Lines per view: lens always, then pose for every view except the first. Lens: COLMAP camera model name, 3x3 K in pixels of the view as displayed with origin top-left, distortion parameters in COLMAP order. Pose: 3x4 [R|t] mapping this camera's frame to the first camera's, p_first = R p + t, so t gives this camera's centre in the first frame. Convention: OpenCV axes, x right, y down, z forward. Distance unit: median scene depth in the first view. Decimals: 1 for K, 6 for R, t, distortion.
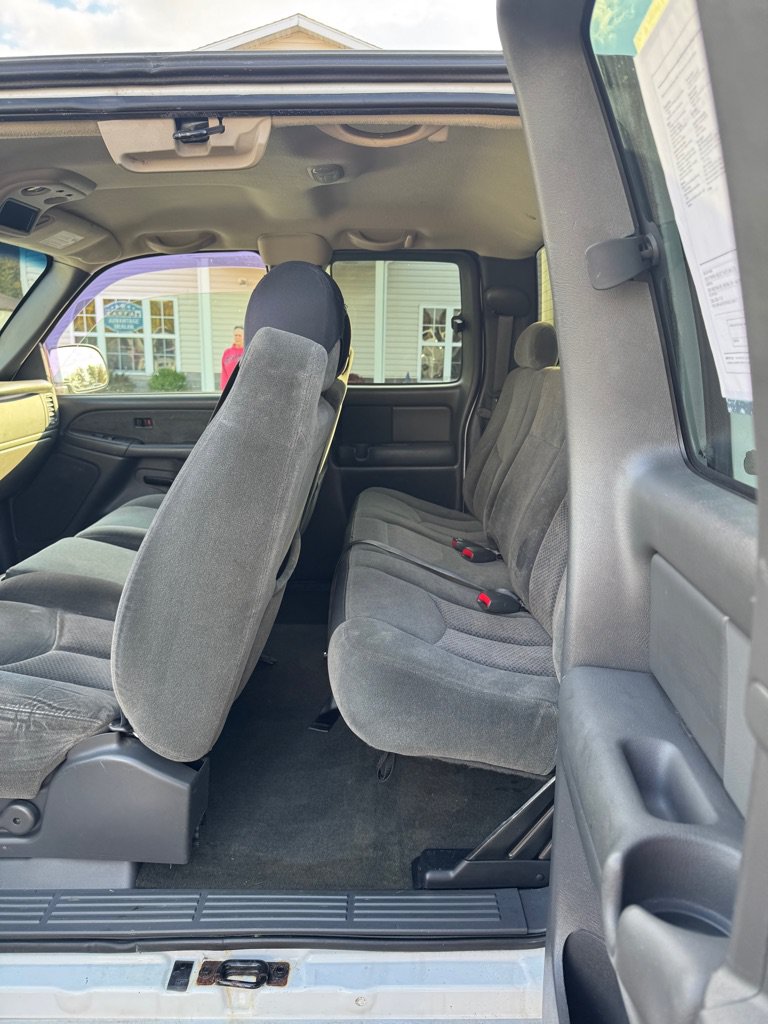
lens RADIAL K [[719.2, 0, 373.0], [0, 719.2, 519.3], [0, 0, 1]] dist [0.025280, -0.034147]
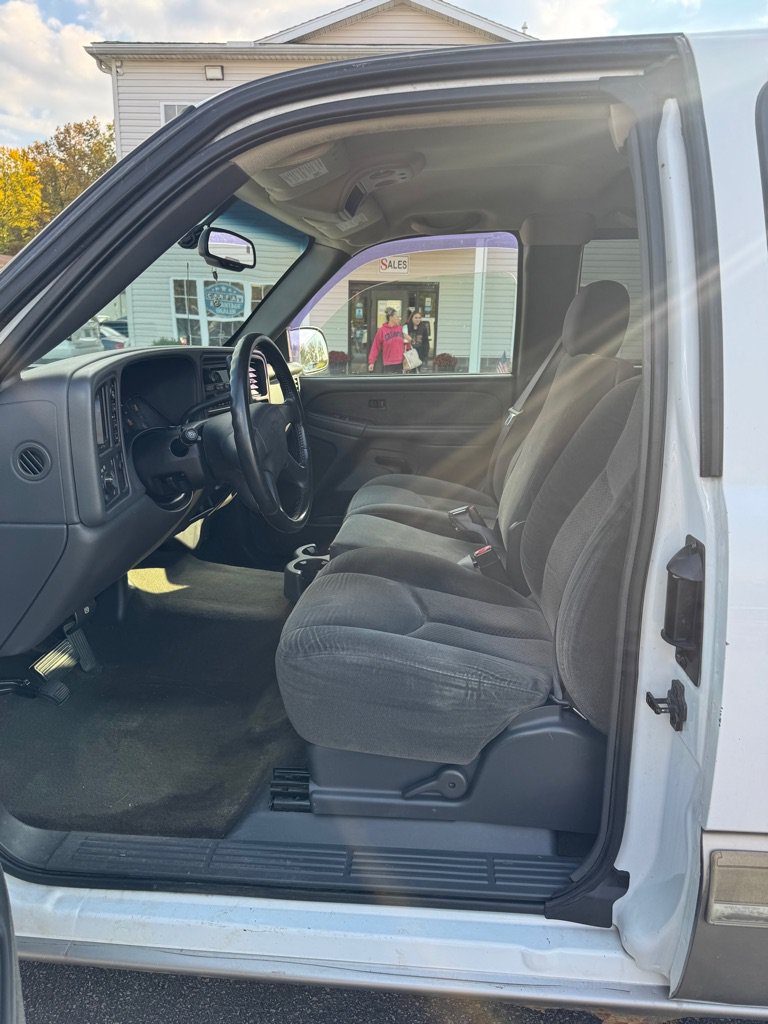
lens RADIAL K [[719.2, 0, 373.0], [0, 719.2, 519.3], [0, 0, 1]] dist [0.025280, -0.034147]
pose [[0.993895, 0.013692, -0.109477, -0.274662], [-0.010846, 0.999589, 0.026546, 0.003788], [0.109796, -0.025196, 0.993635, -0.022732]]
